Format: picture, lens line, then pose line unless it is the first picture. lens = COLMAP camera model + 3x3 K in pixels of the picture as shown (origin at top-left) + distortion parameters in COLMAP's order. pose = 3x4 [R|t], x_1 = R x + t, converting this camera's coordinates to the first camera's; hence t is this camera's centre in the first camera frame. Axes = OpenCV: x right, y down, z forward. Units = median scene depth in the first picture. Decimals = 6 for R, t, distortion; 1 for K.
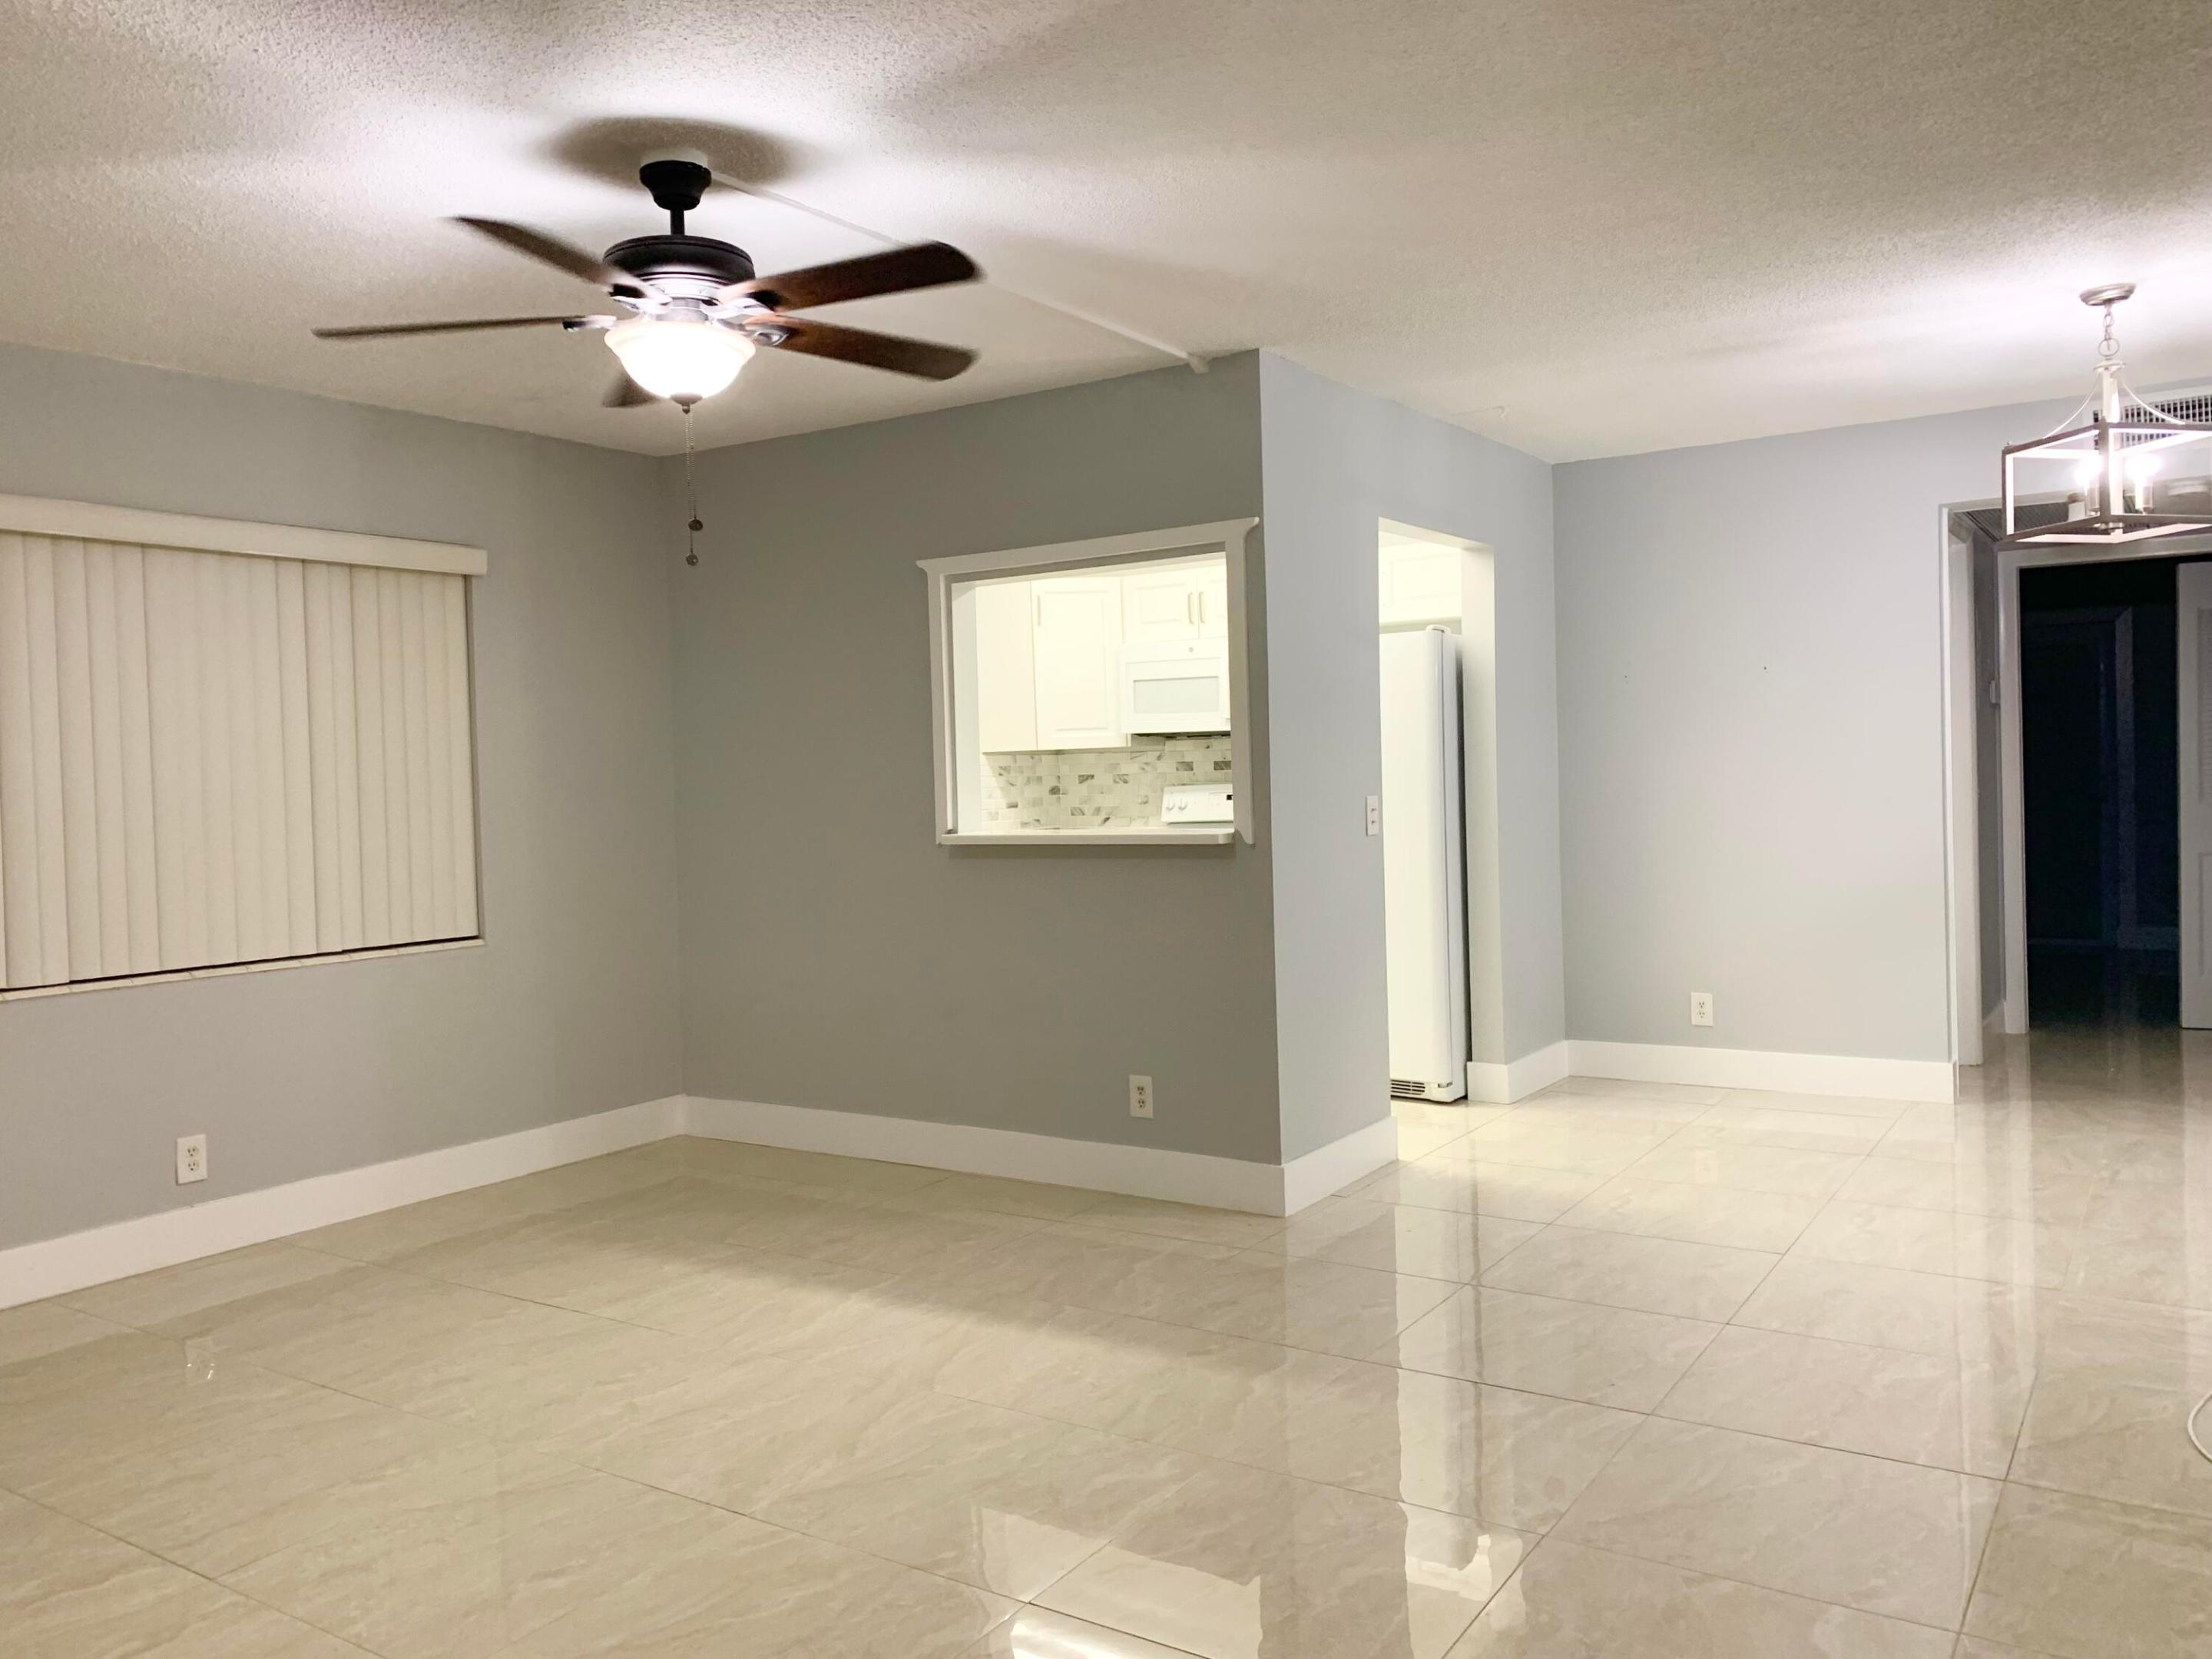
lens RADIAL K [[1687.2, 0, 1085.1], [0, 1687.2, 826.9], [0, 0, 1]] dist [0.045336, -0.050136]
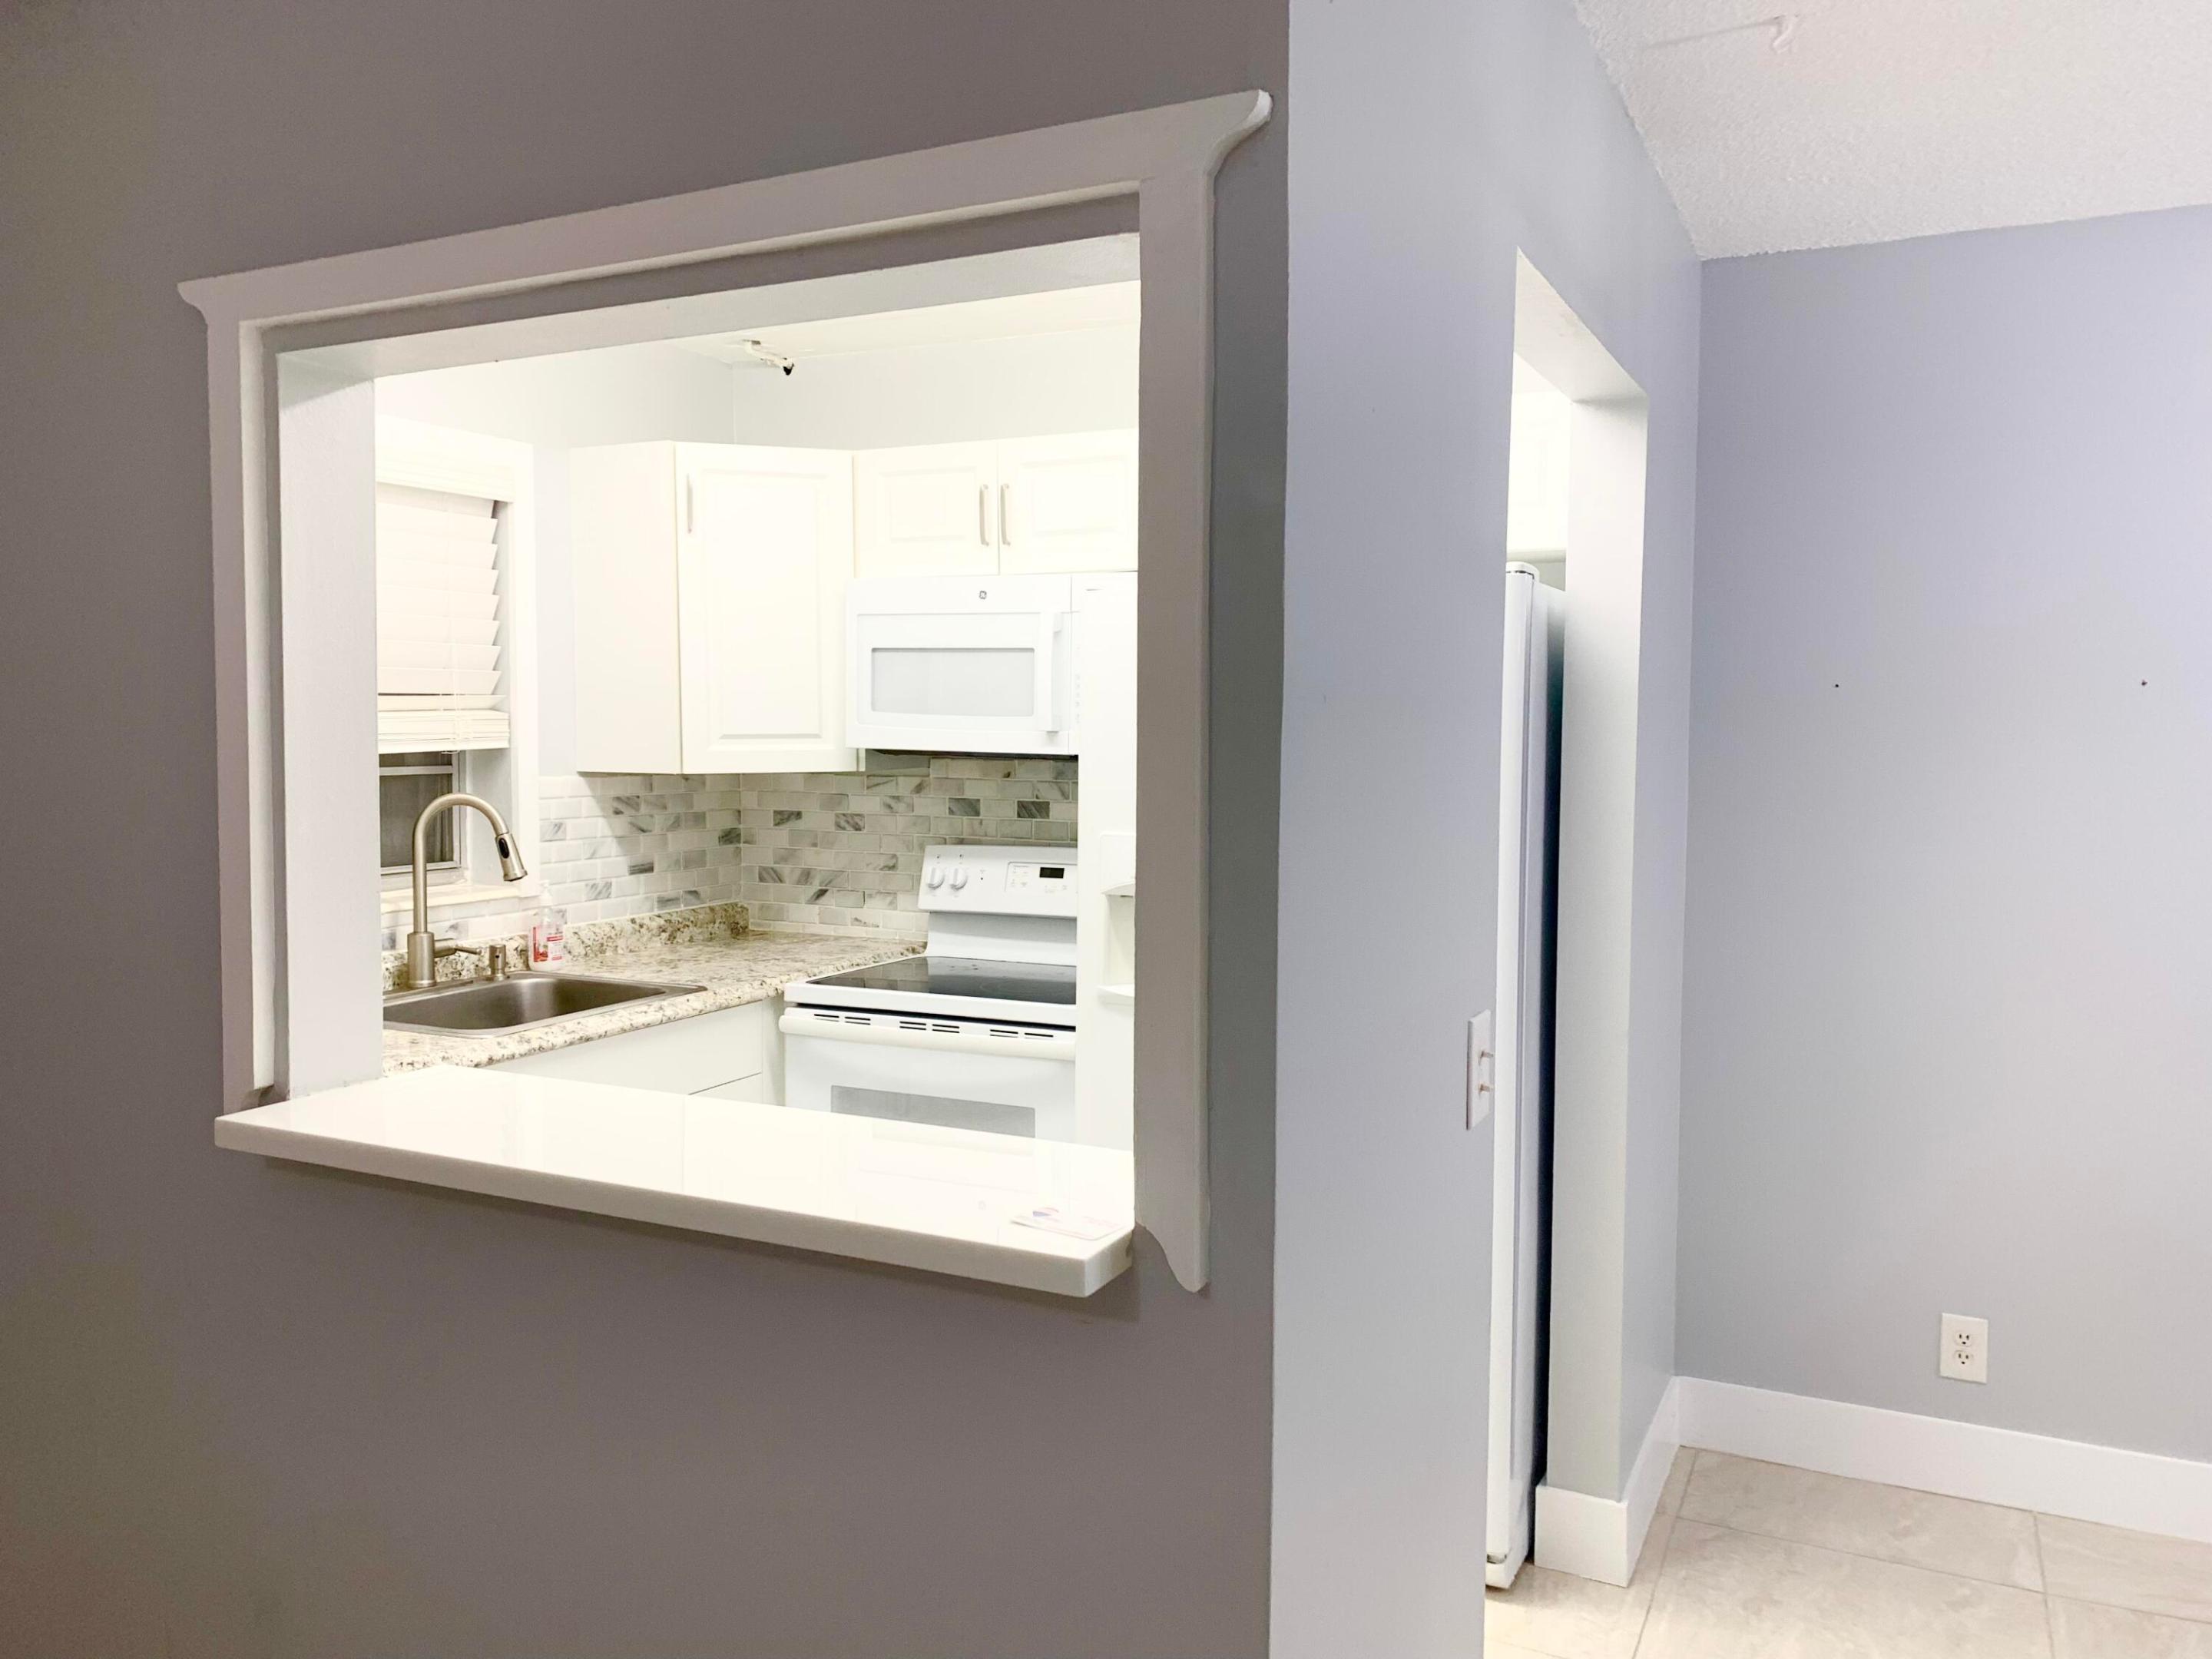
lens RADIAL K [[1687.2, 0, 1102.2], [0, 1687.2, 826.4], [0, 0, 1]] dist [0.045336, -0.050136]
pose [[0.989401, 0.027433, 0.142597, 0.035767], [-0.031306, 0.999197, 0.024993, -0.063706], [-0.141797, -0.029193, 0.989465, 0.635889]]
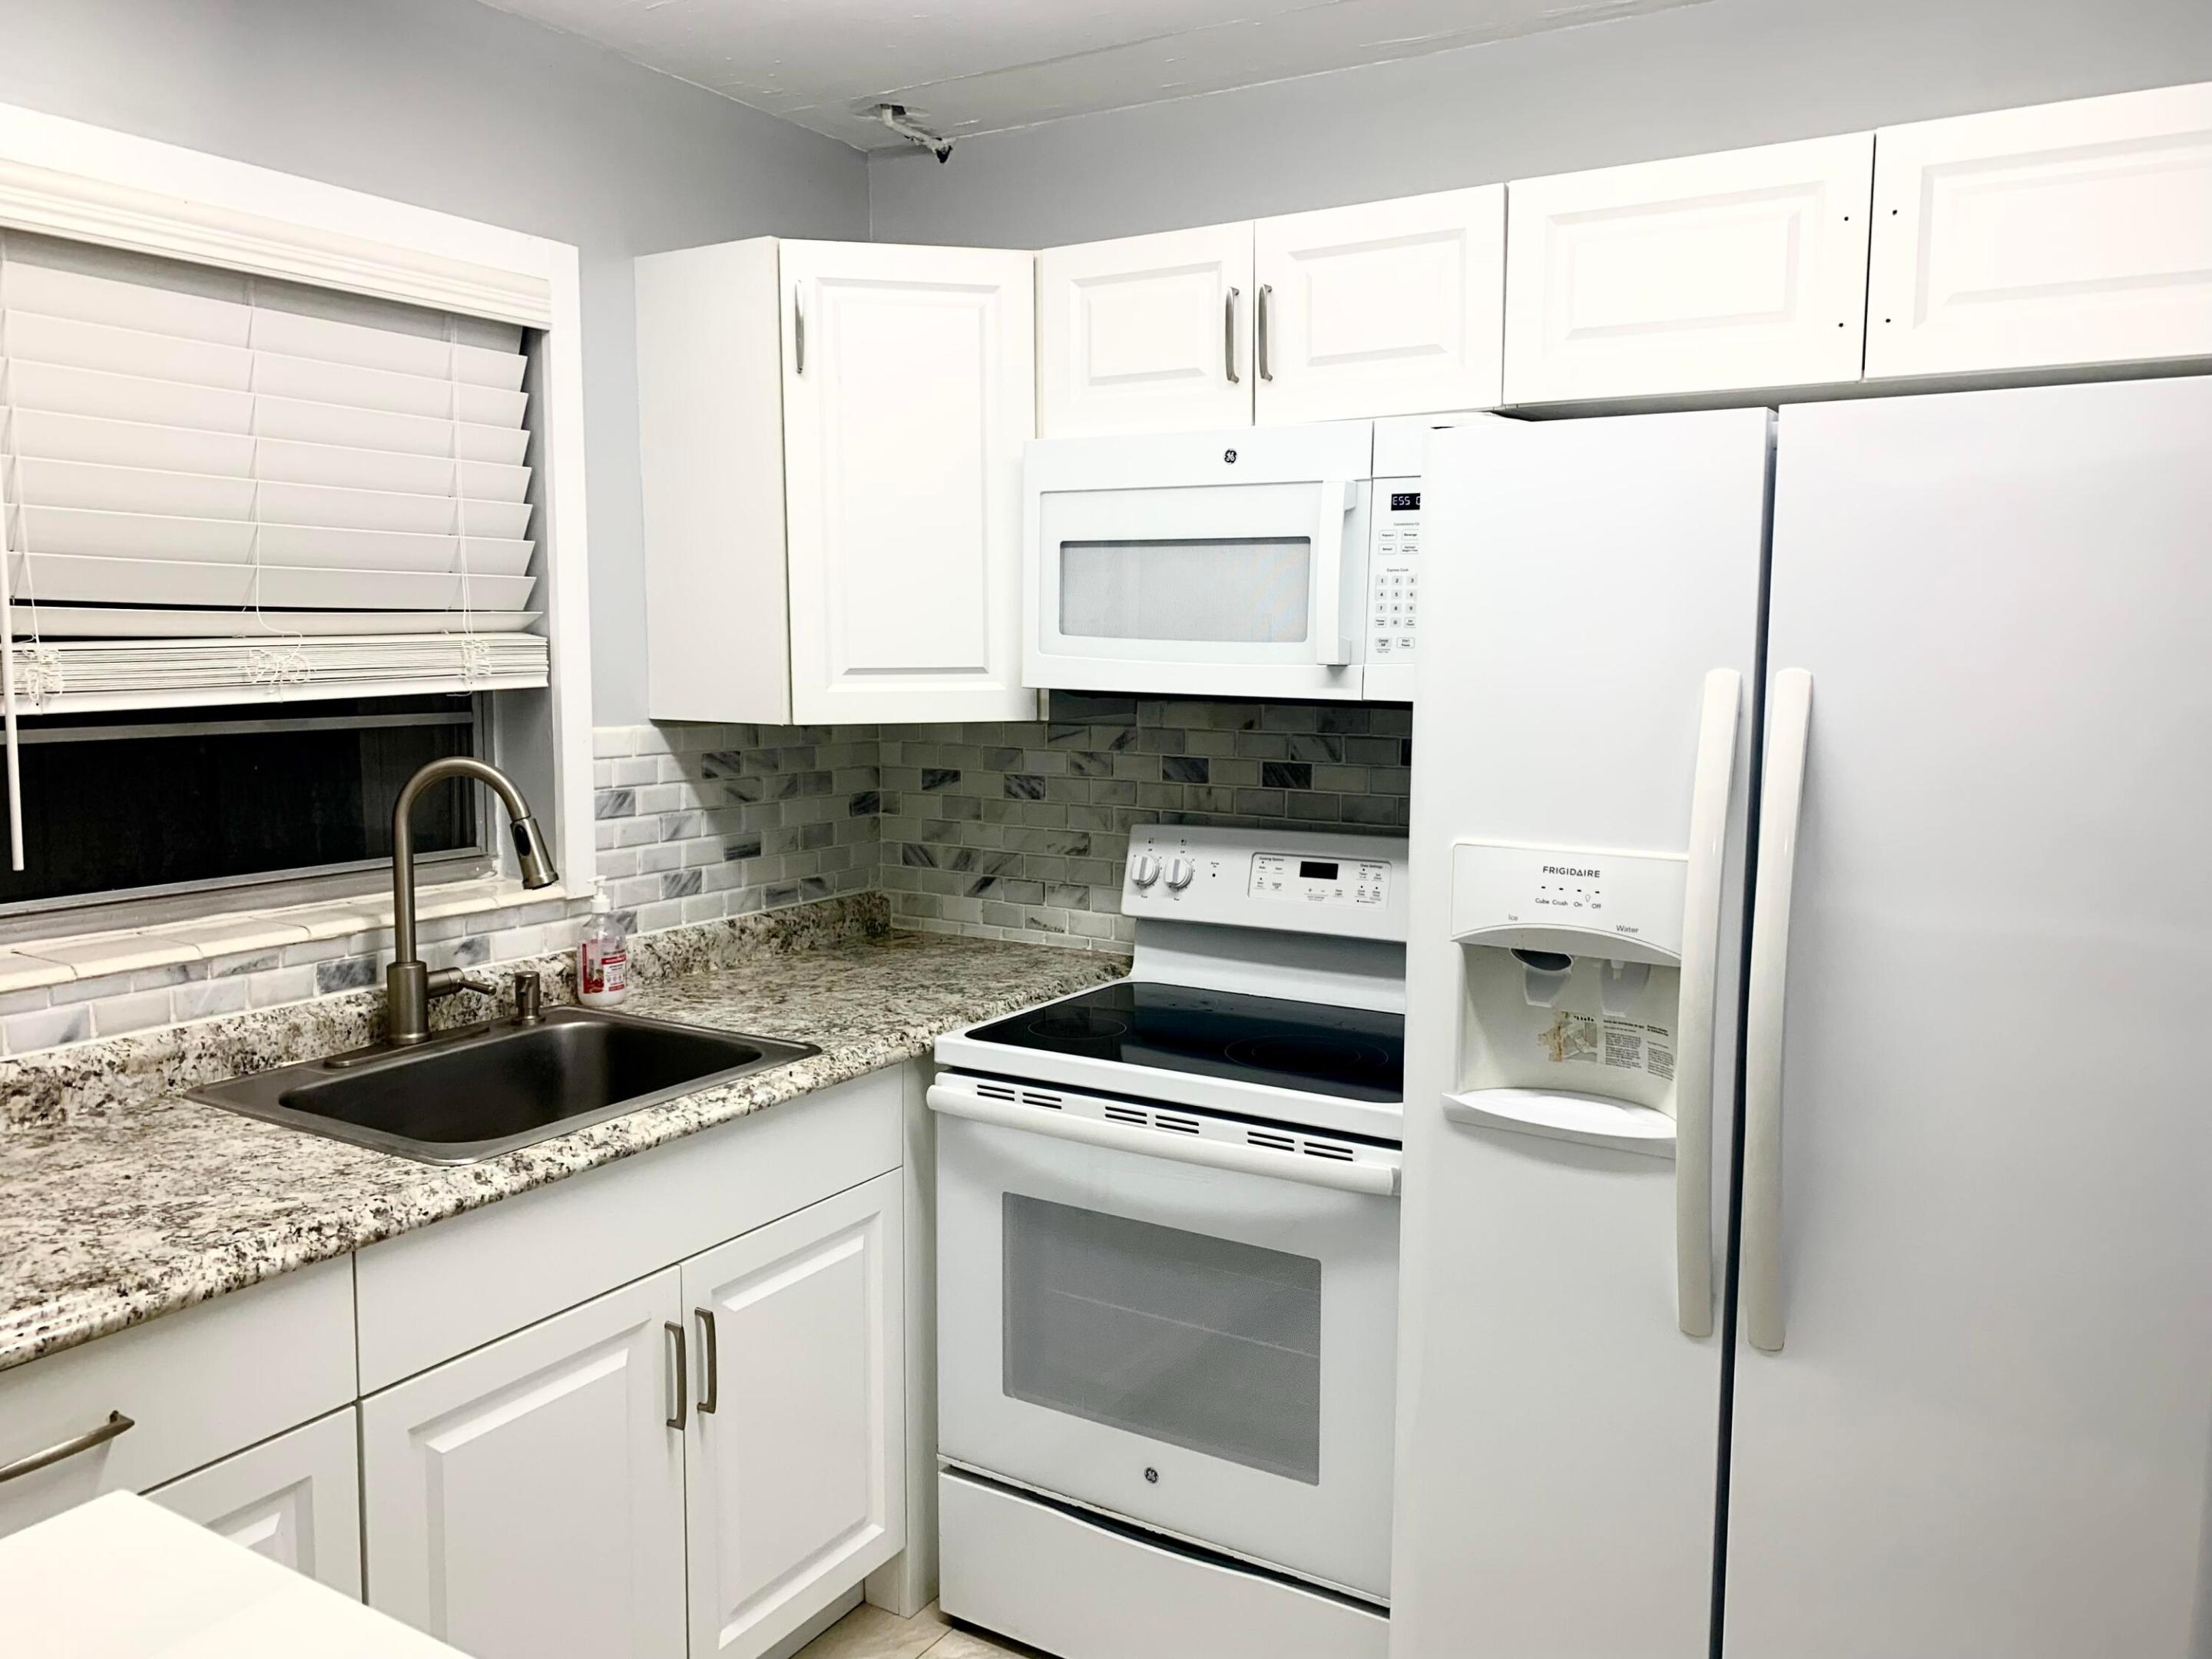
lens RADIAL K [[1687.2, 0, 1087.5], [0, 1687.2, 848.1], [0, 0, 1]] dist [0.045336, -0.050136]
pose [[0.998493, 0.031596, 0.044878, 0.027462], [-0.035430, 0.995545, 0.087376, -0.072832], [-0.041918, -0.088834, 0.995164, 0.866017]]
